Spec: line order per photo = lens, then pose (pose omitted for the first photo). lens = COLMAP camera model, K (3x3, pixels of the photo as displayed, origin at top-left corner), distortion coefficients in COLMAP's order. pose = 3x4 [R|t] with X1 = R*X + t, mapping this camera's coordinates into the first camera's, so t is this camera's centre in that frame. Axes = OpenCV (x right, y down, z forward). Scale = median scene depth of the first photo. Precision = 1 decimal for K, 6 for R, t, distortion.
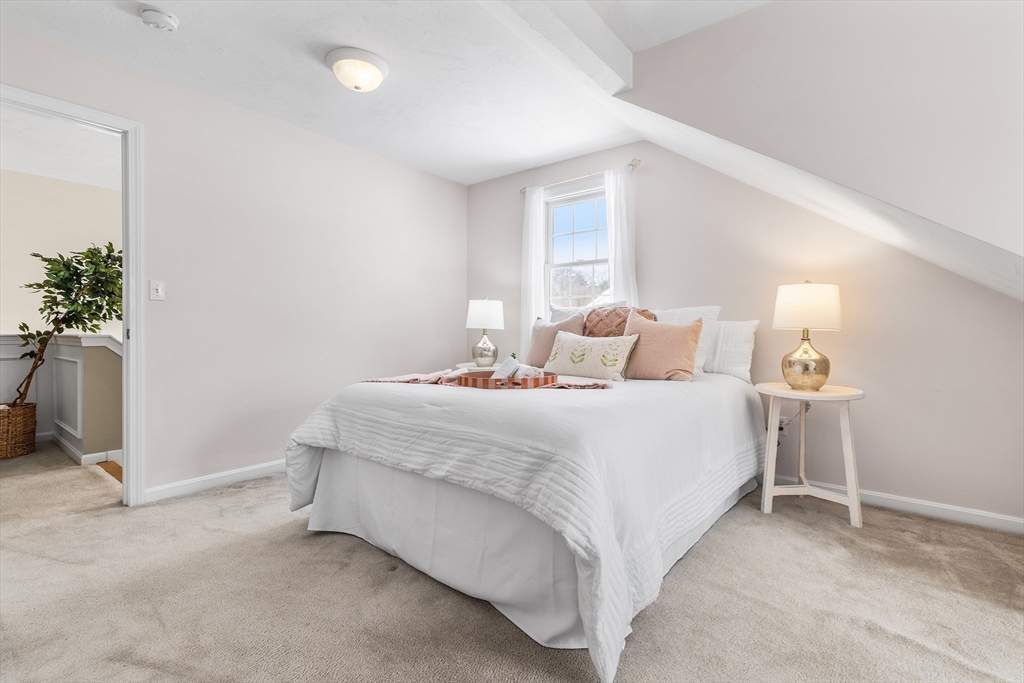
lens RADIAL K [[460.0, 0, 522.7], [0, 460.0, 337.3], [0, 0, 1]] dist [0.002069, -0.001151]
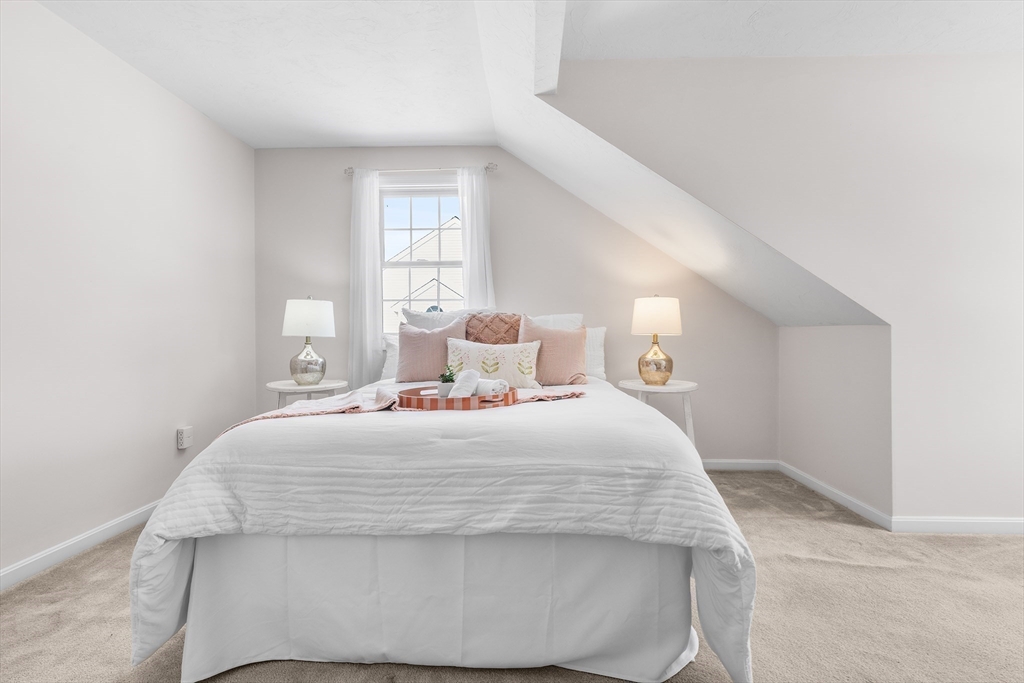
lens RADIAL K [[460.0, 0, 521.0], [0, 460.0, 340.0], [0, 0, 1]] dist [0.002069, -0.001151]
pose [[0.805250, -0.012229, 0.592809, -0.423299], [0.017724, 0.999837, -0.003450, -0.005945], [-0.592670, 0.013285, 0.805336, 0.251557]]
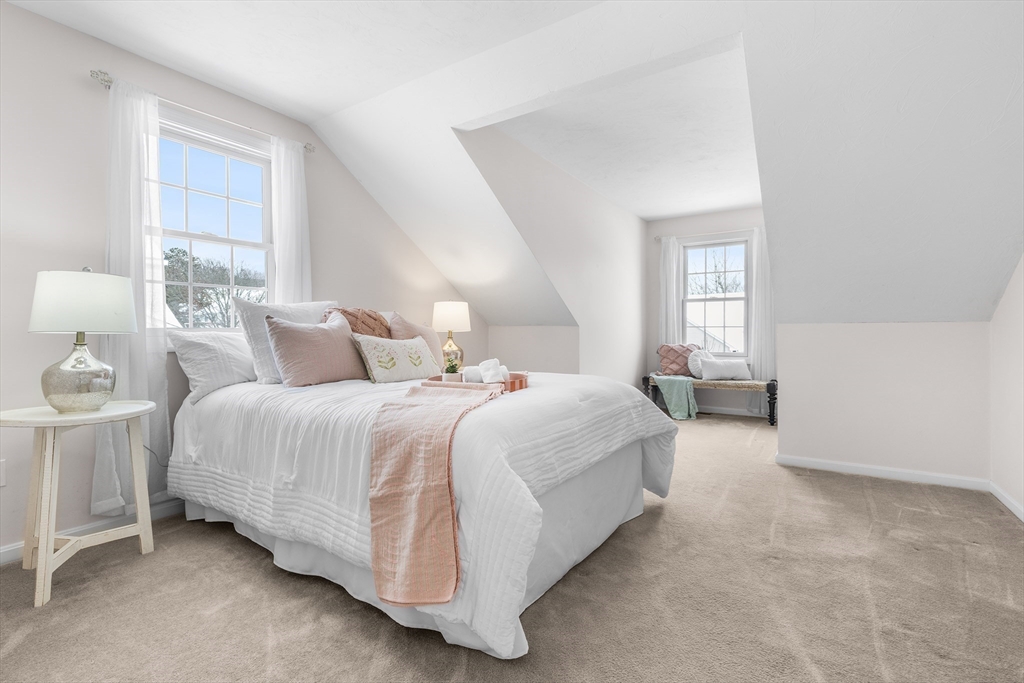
lens RADIAL K [[460.0, 0, 517.7], [0, 460.0, 335.3], [0, 0, 1]] dist [0.002069, -0.001151]
pose [[-0.072596, -0.011148, 0.997299, -0.994345], [0.022738, 0.999659, 0.012830, -0.019927], [-0.997102, 0.023608, -0.072318, 0.960143]]
